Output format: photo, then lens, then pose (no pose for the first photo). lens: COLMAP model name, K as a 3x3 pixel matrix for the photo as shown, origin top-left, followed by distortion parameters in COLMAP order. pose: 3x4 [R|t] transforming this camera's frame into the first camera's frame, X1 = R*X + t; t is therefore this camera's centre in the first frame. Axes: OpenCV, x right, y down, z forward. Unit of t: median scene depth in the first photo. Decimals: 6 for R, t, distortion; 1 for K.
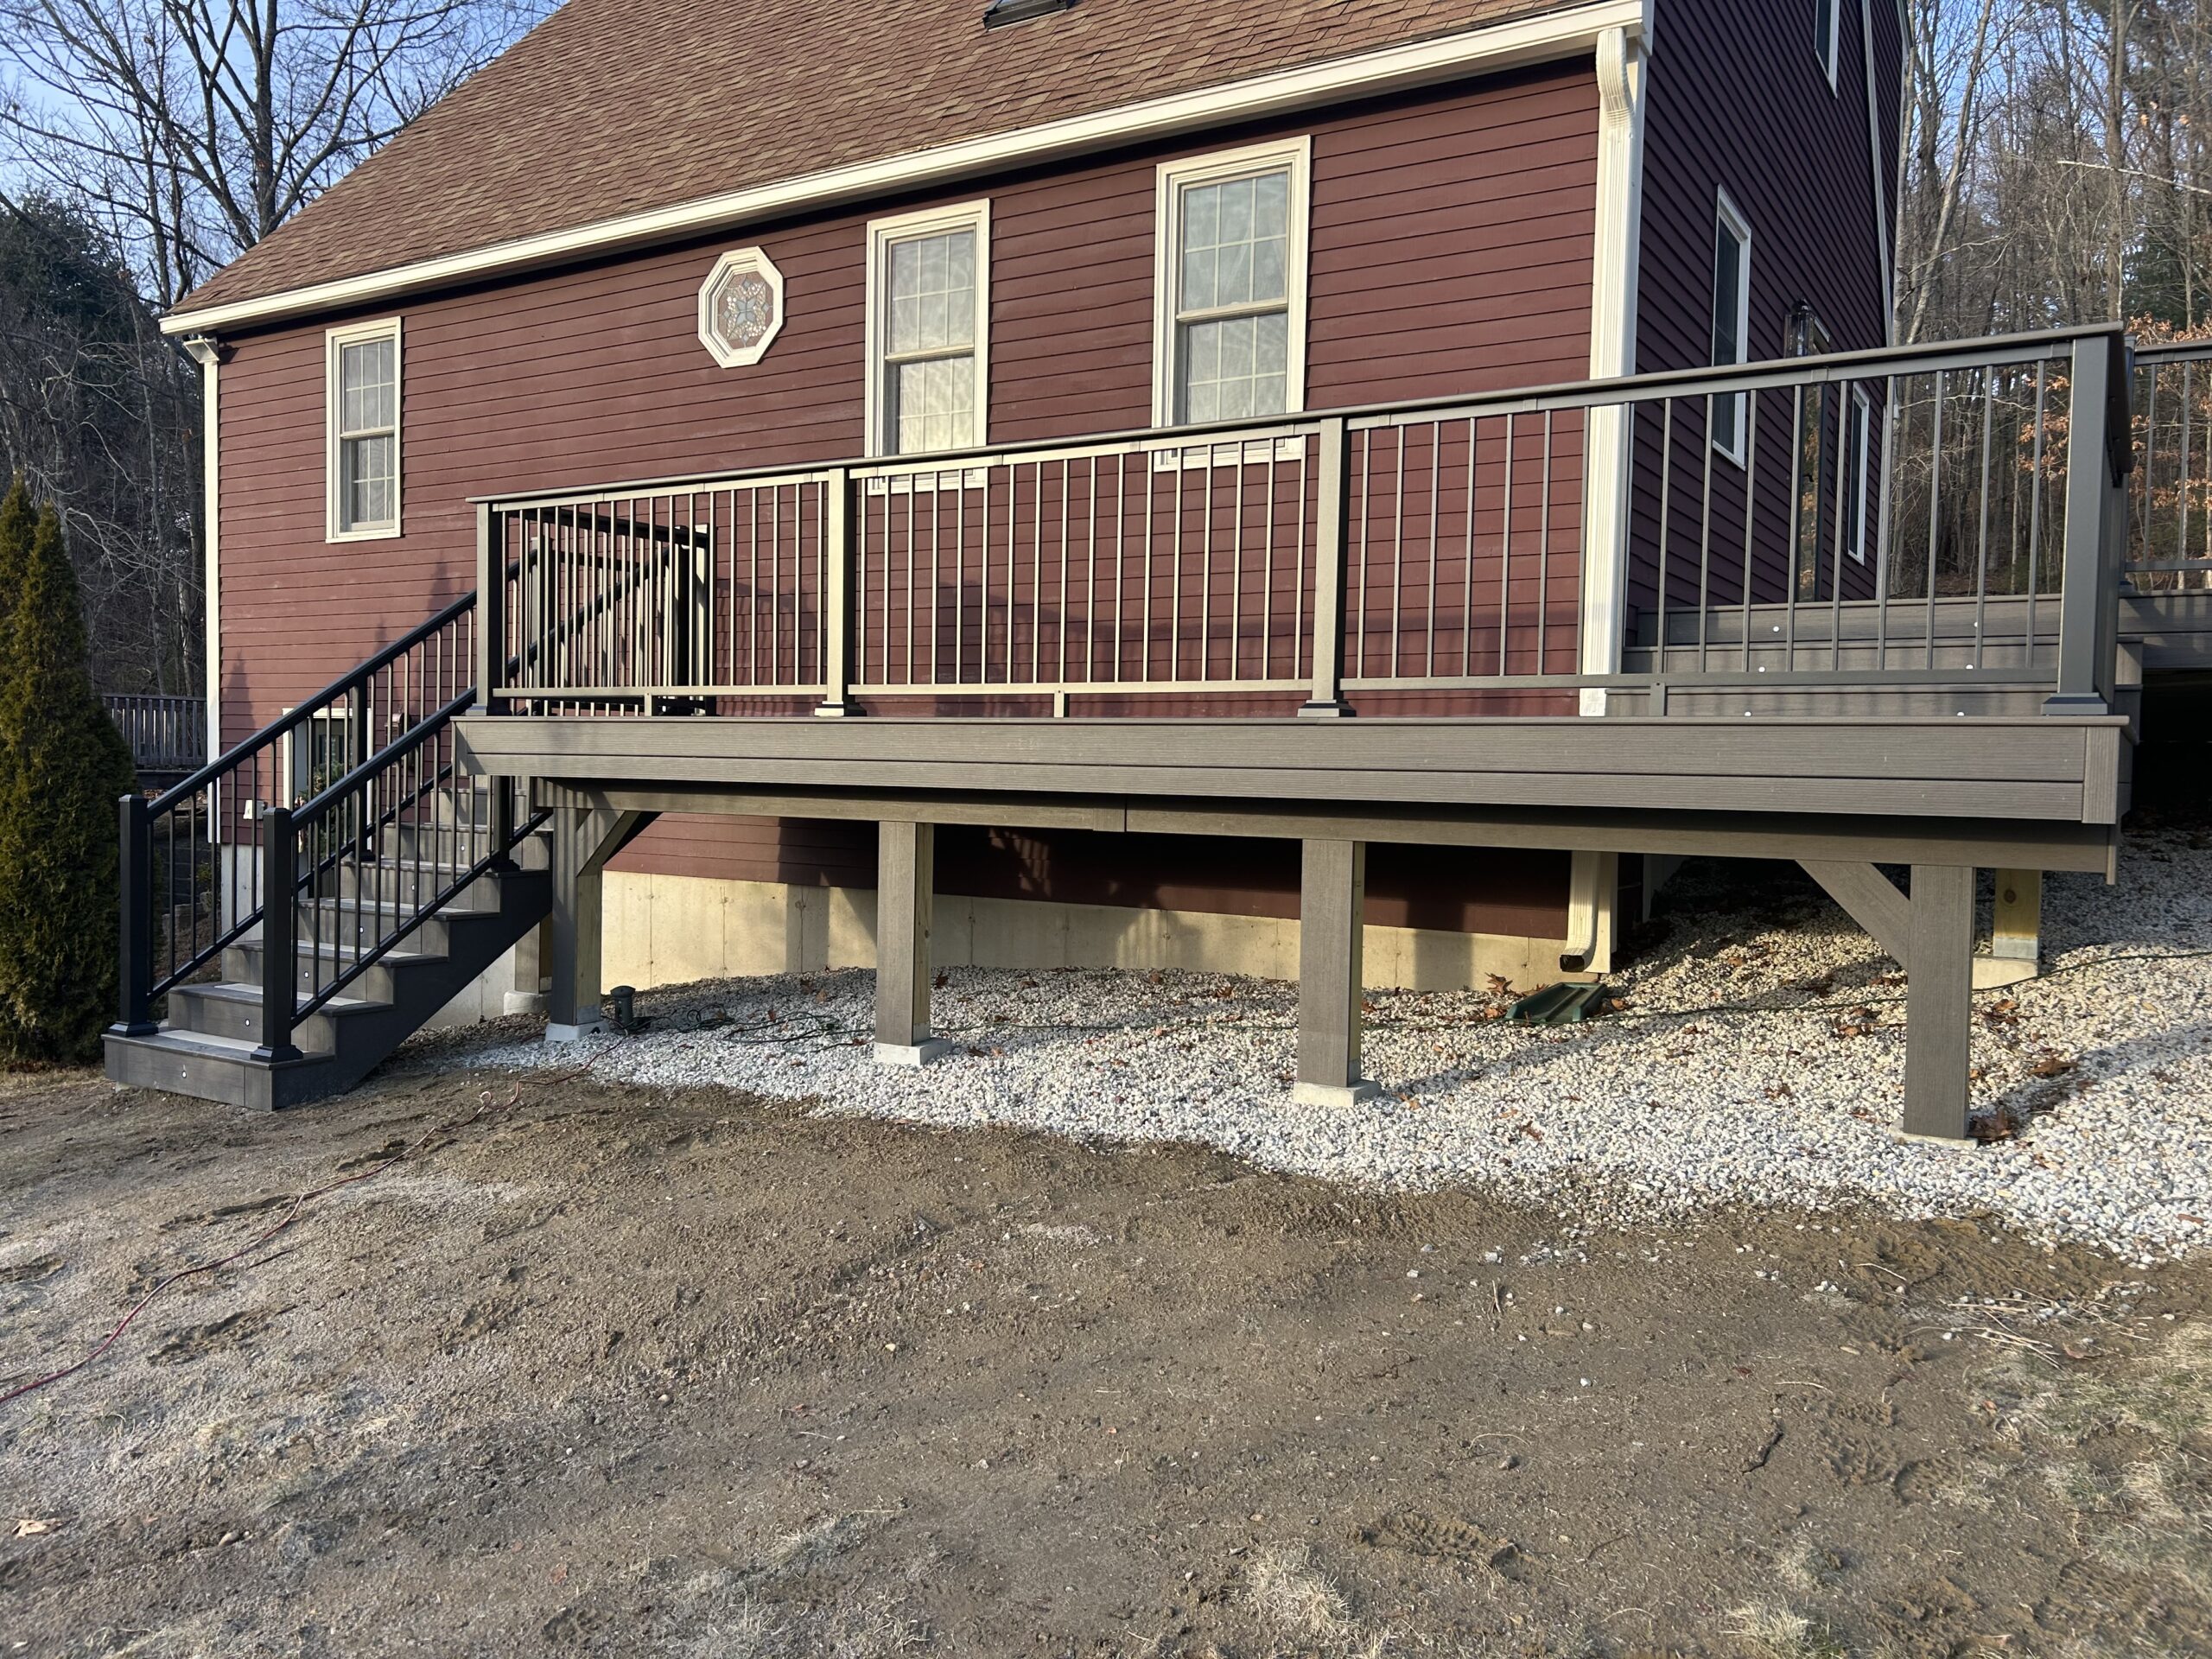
lens RADIAL K [[1674.3, 0, 1106.0], [0, 1674.3, 829.5], [0, 0, 1]] dist [0.003342, -0.001228]
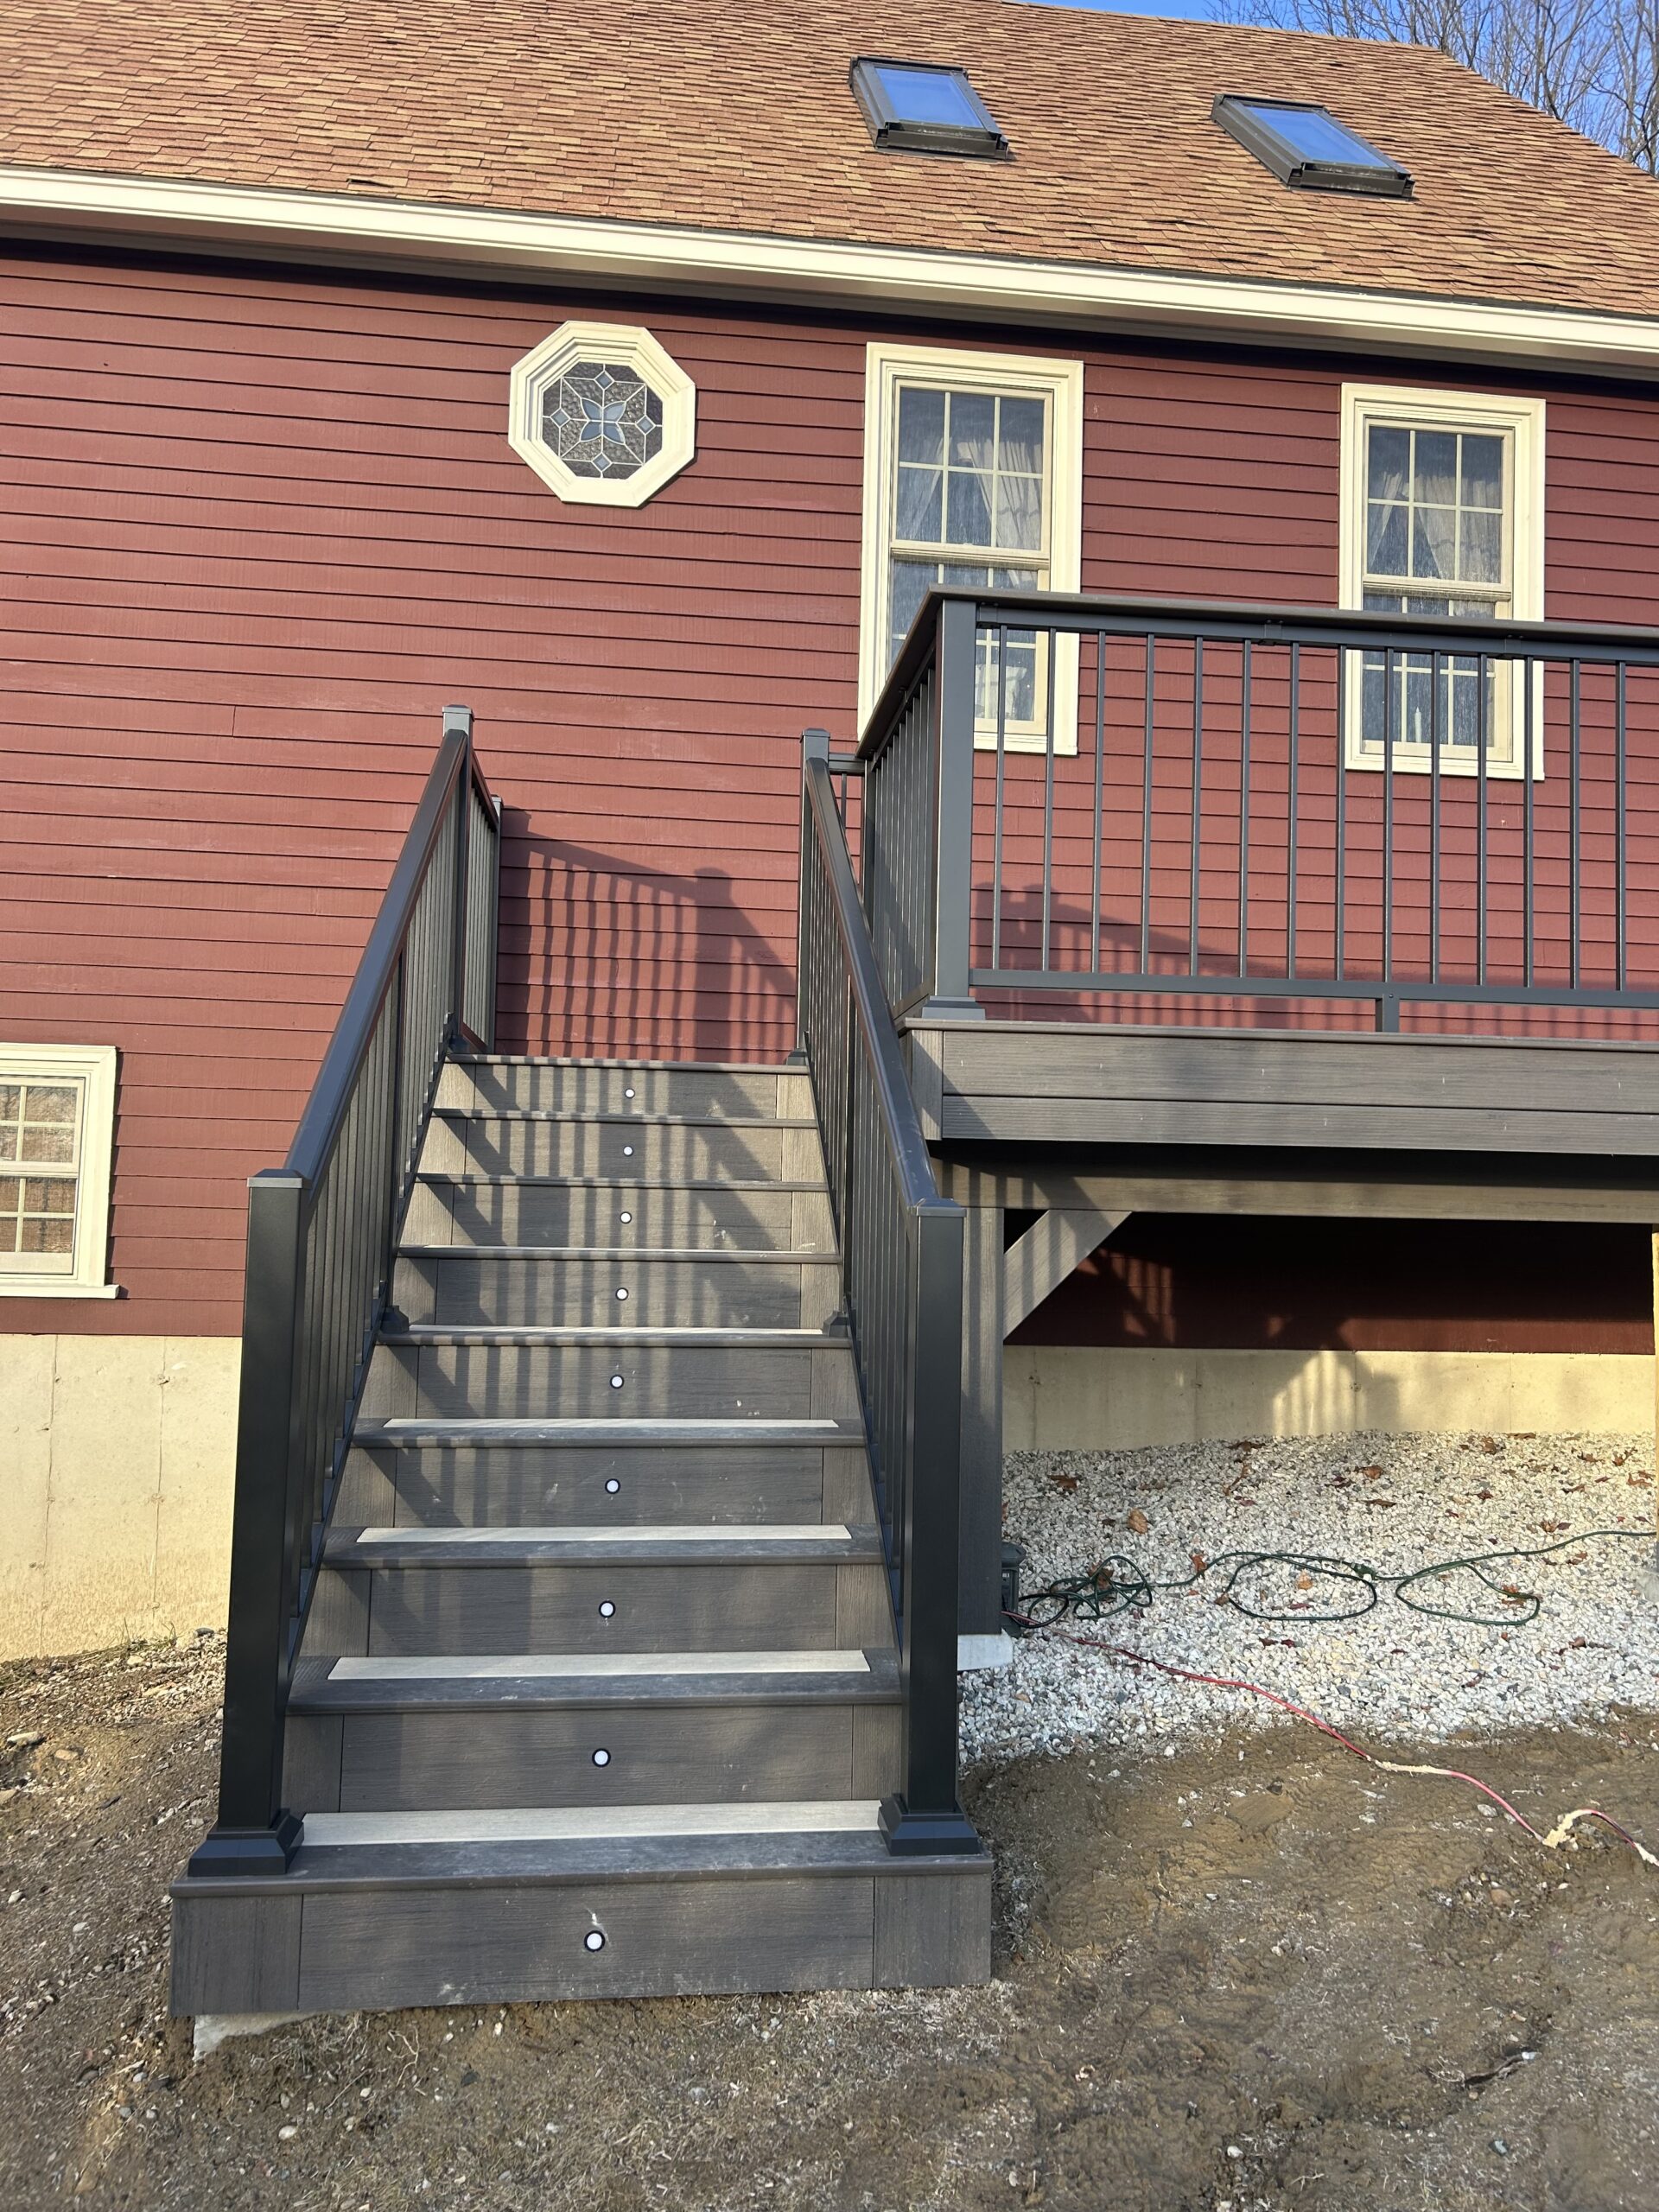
lens RADIAL K [[1674.3, 0, 829.5], [0, 1674.3, 1106.0], [0, 0, 1]] dist [0.003342, -0.001228]
pose [[0.781070, 0.040381, 0.623136, -0.585609], [0.016383, 0.996238, -0.085095, -0.000715], [-0.624228, 0.076674, 0.777470, 0.534104]]
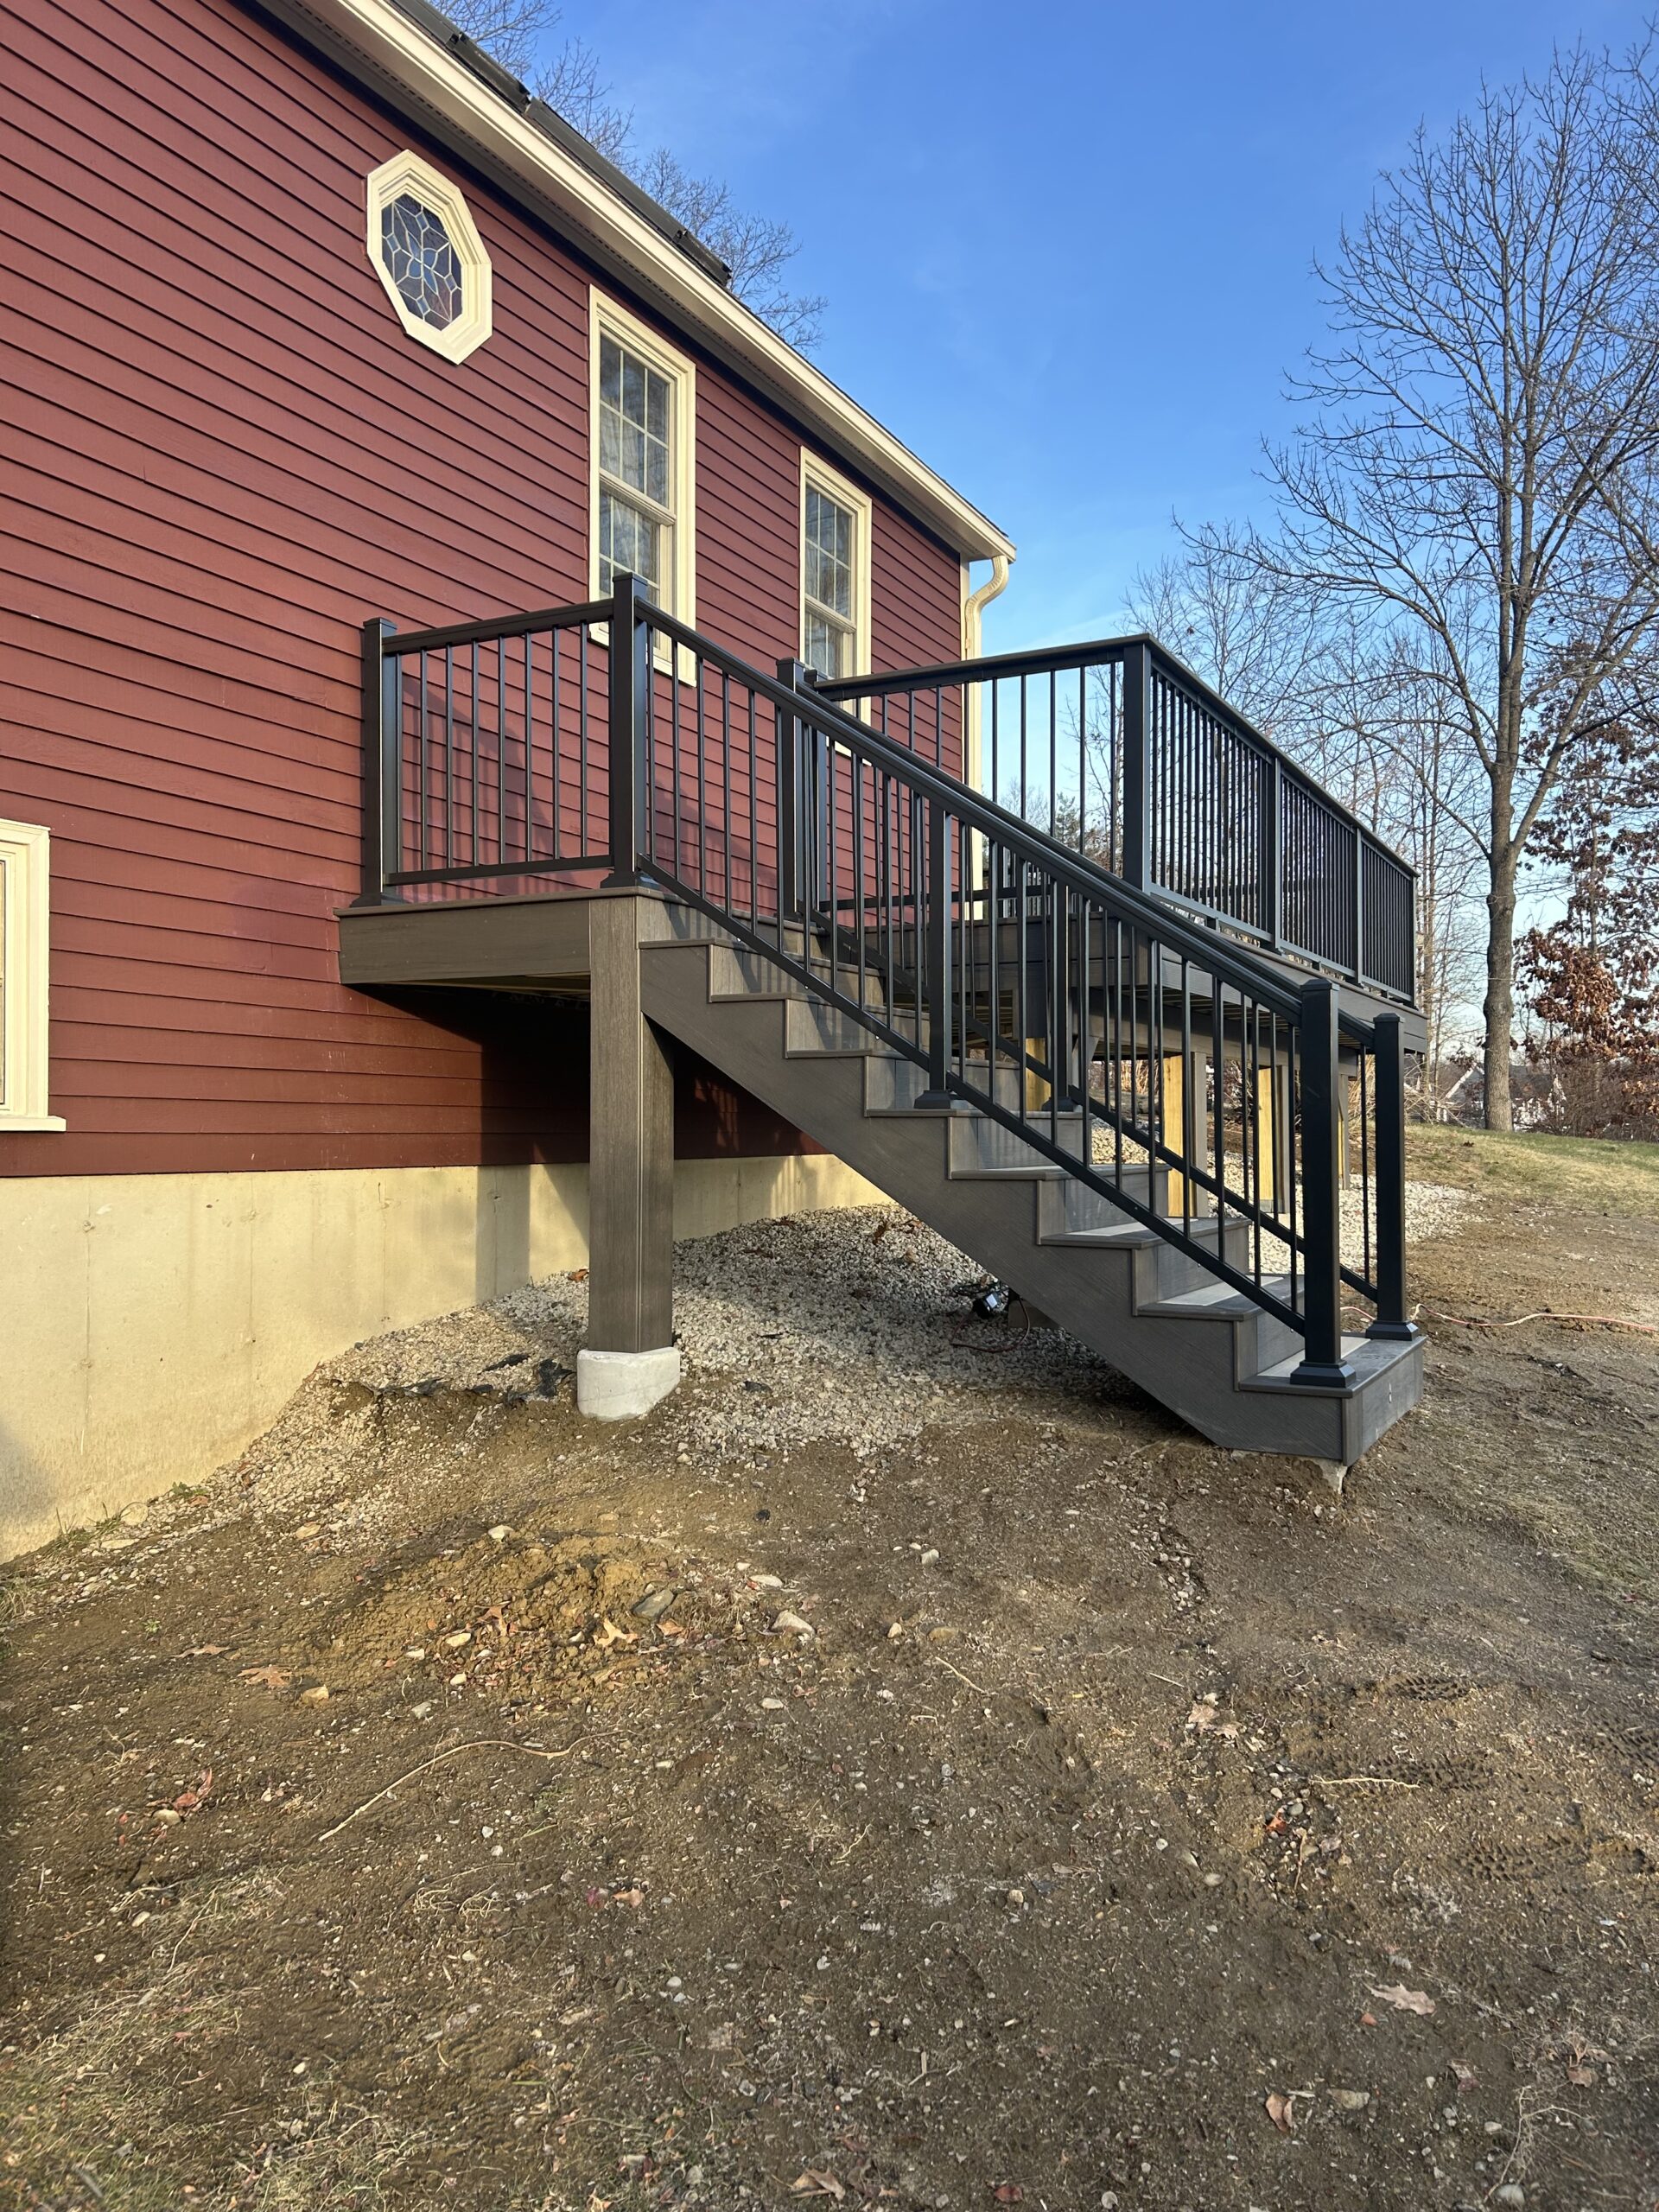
lens RADIAL K [[1674.3, 0, 829.5], [0, 1674.3, 1106.0], [0, 0, 1]] dist [0.003342, -0.001228]
pose [[-0.076282, -0.001934, 0.997084, -0.951764], [0.038035, 0.999265, 0.004848, 0.012224], [-0.996361, 0.038294, -0.076152, 1.006730]]
